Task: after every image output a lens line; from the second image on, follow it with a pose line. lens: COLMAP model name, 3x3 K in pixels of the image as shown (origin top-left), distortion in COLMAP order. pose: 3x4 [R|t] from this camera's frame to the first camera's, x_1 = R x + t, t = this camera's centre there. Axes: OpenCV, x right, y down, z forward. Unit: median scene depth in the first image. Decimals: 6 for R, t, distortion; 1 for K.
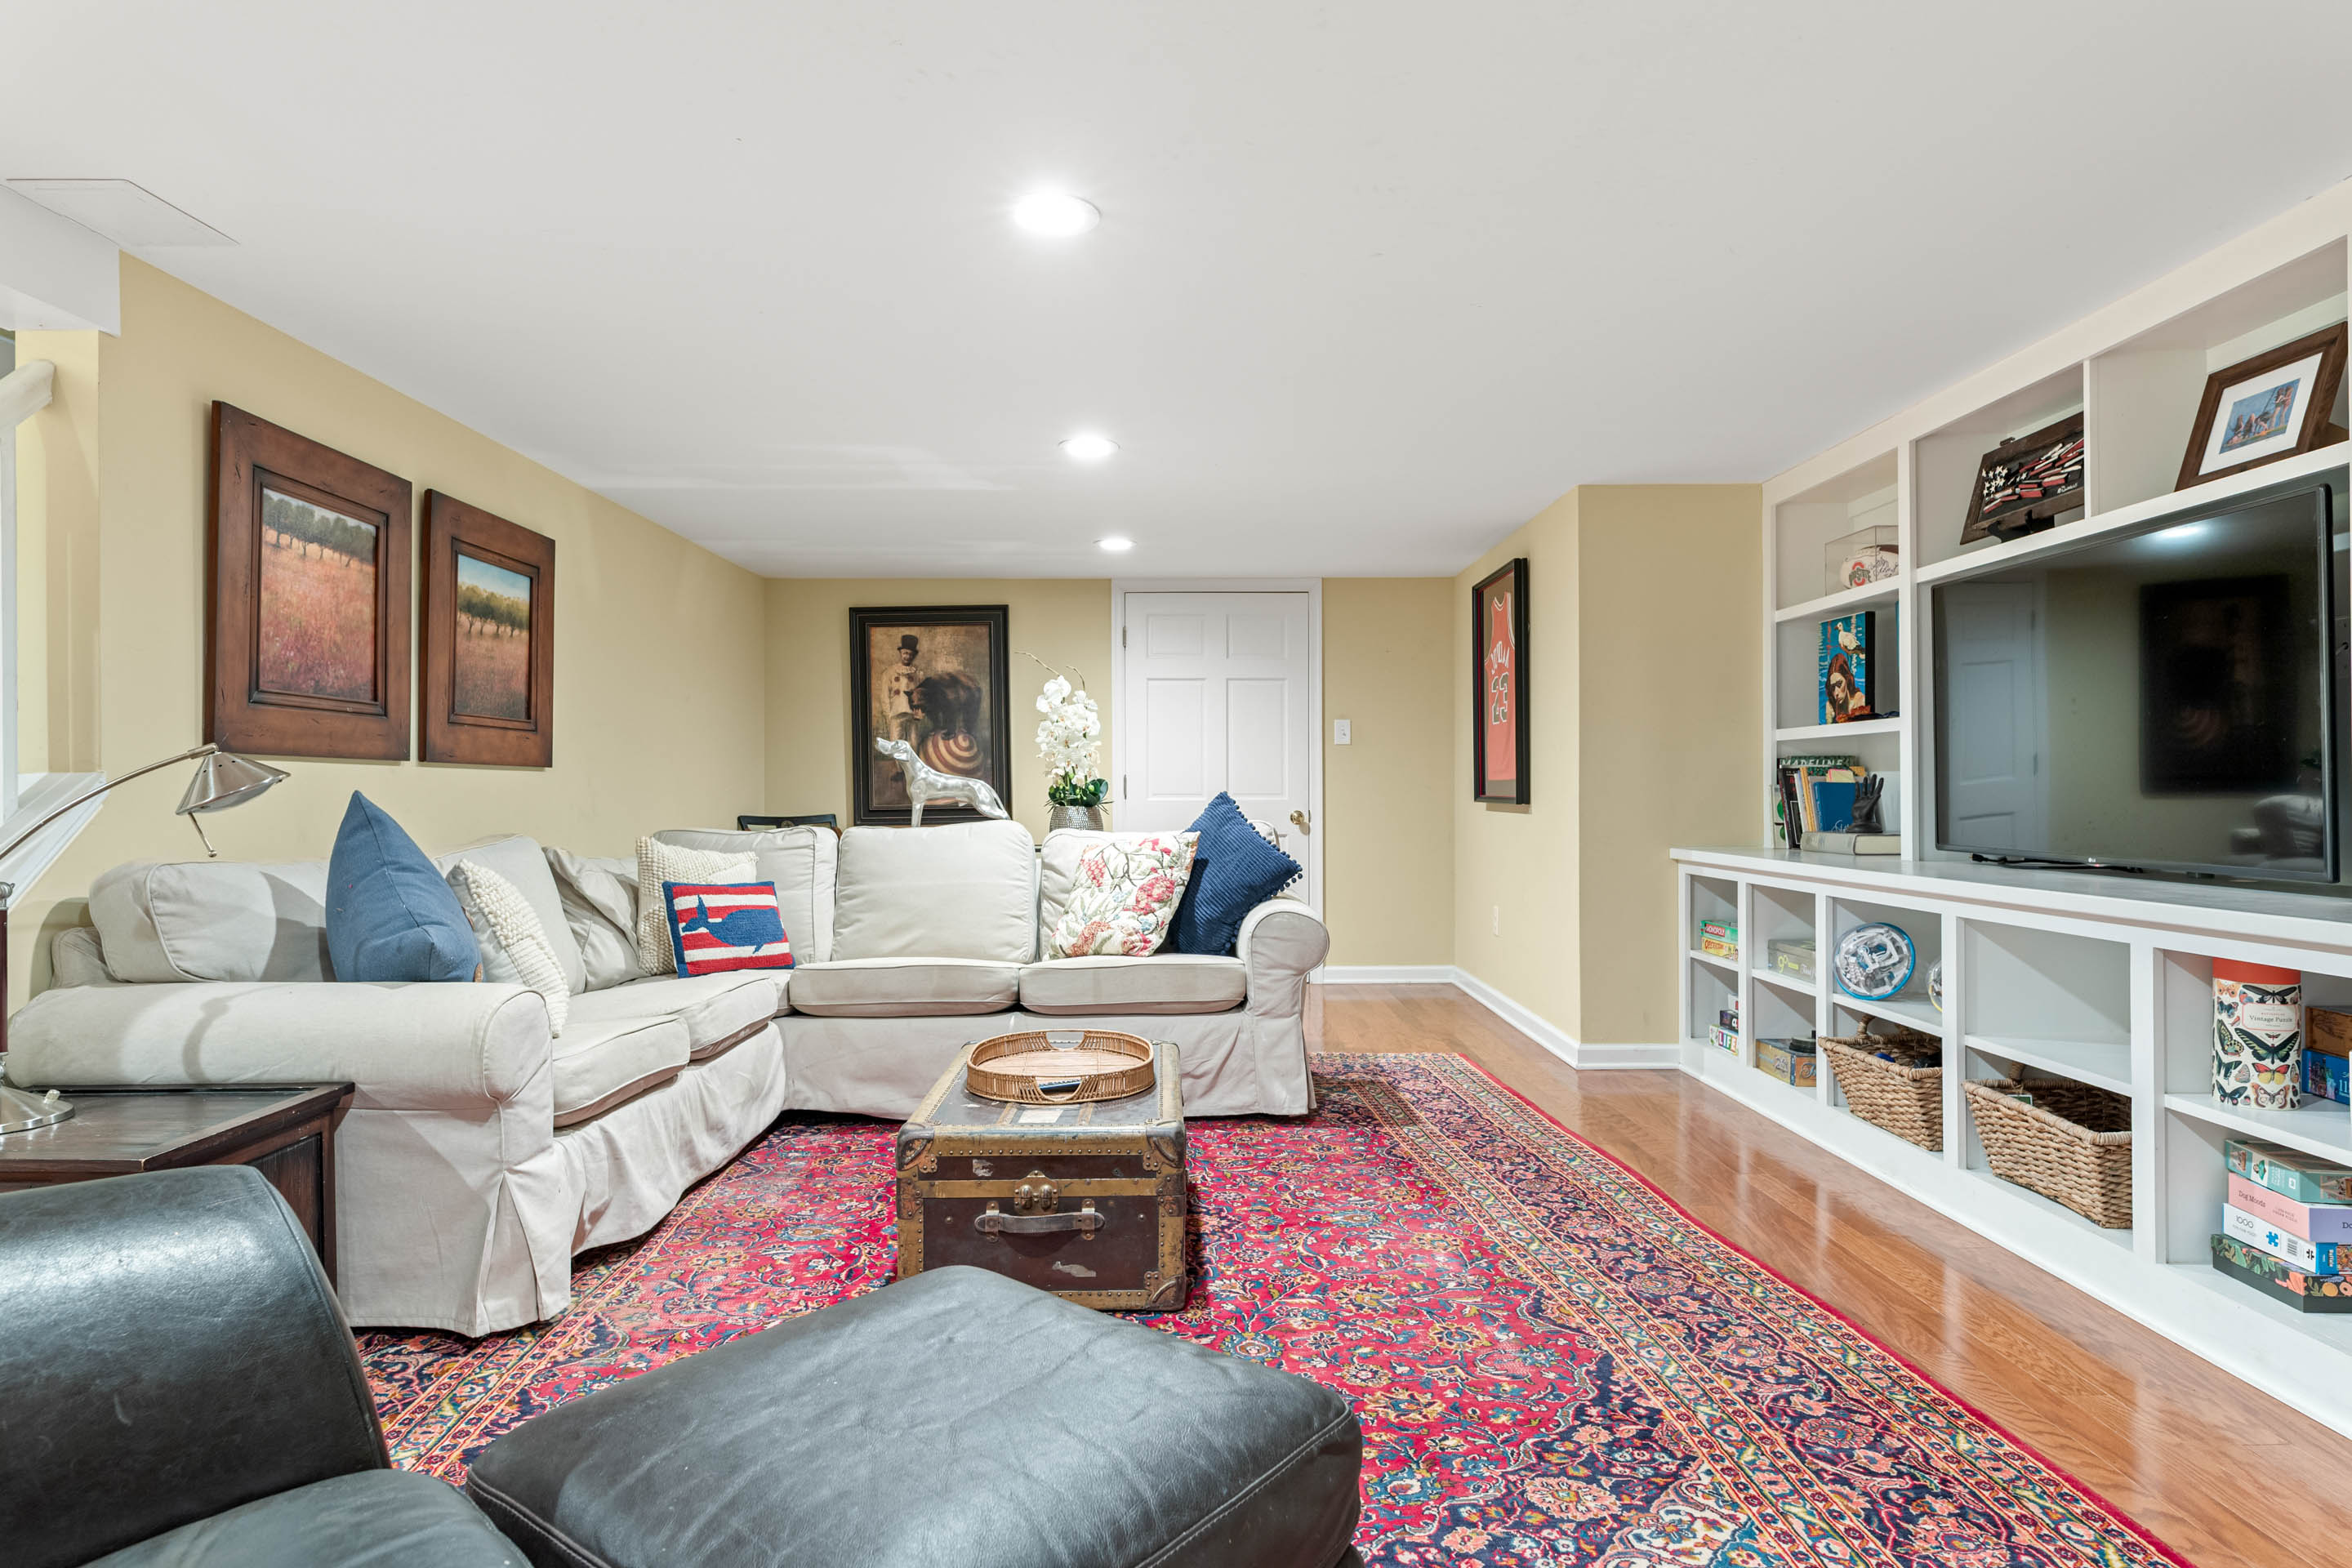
lens RADIAL K [[1337.6, 0, 1173.1], [0, 1337.6, 791.9], [0, 0, 1]] dist [0.000200, -0.001651]
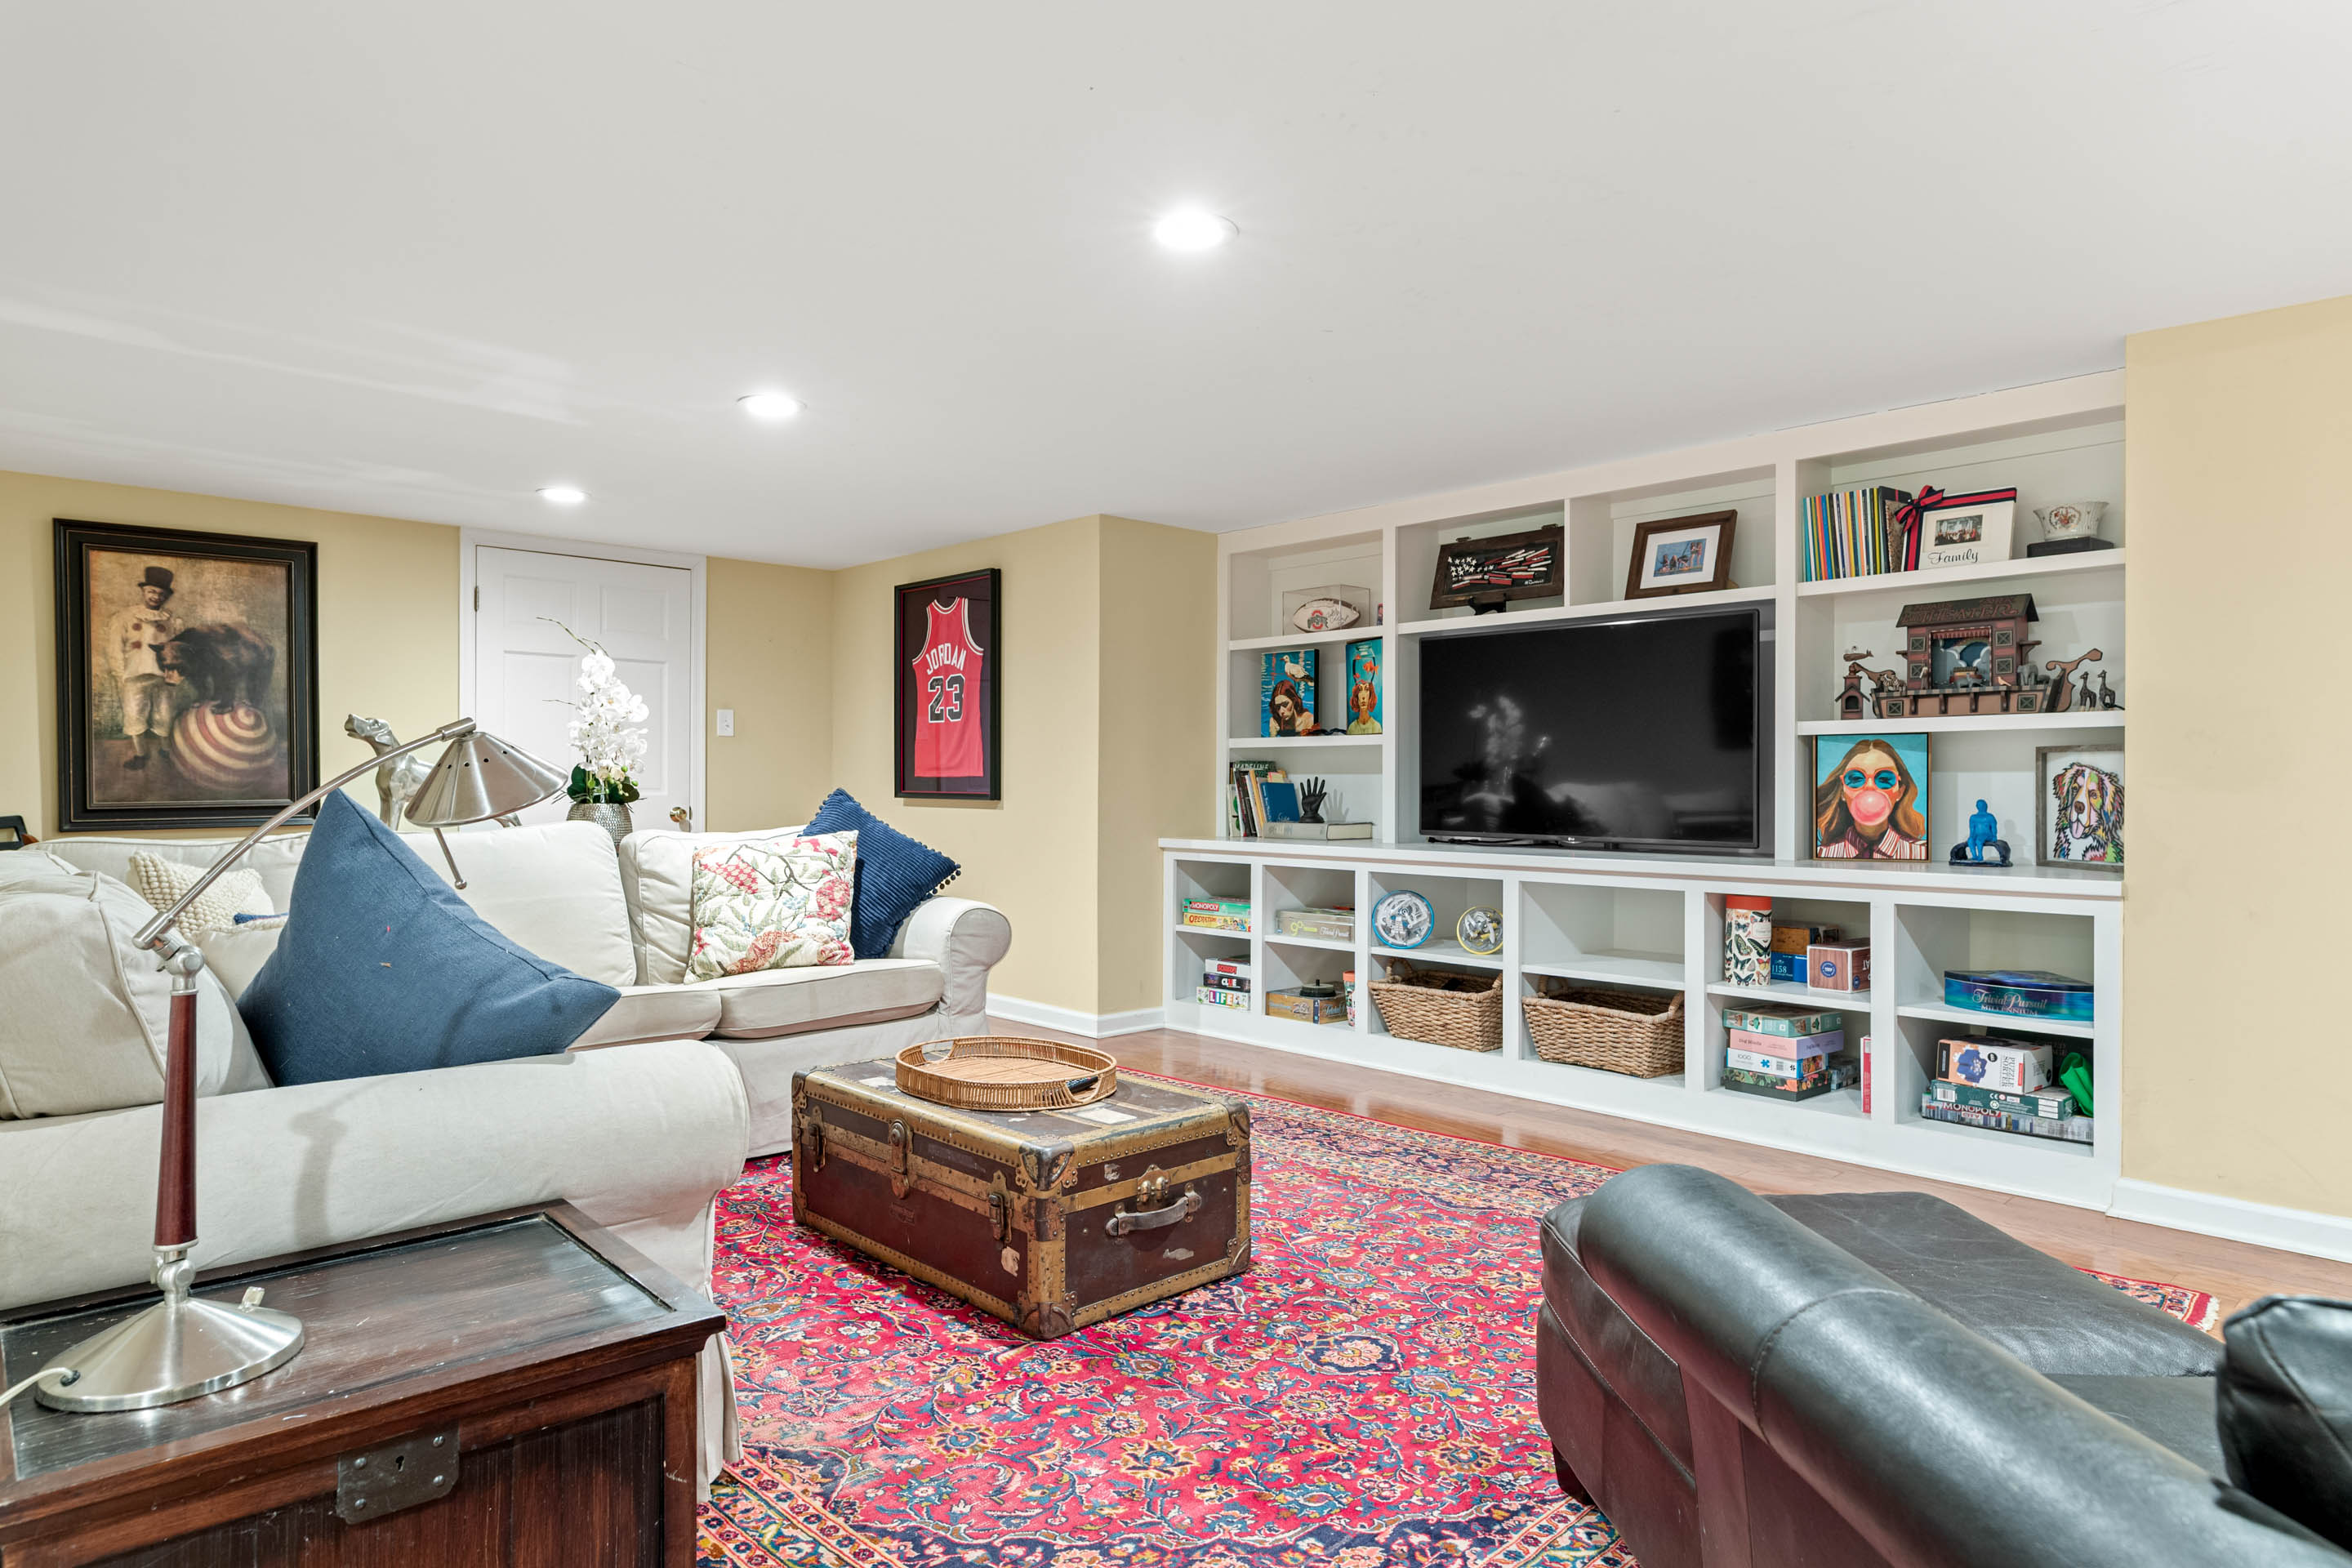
lens RADIAL K [[1384.8, 0, 1136.0], [0, 1384.8, 786.1], [0, 0, 1]] dist [0.000291, -0.001214]
pose [[0.738003, 0.005134, 0.674778, -0.605801], [-0.006106, 0.999981, -0.000930, -0.002511], [-0.674769, -0.003434, 0.738021, 0.171251]]
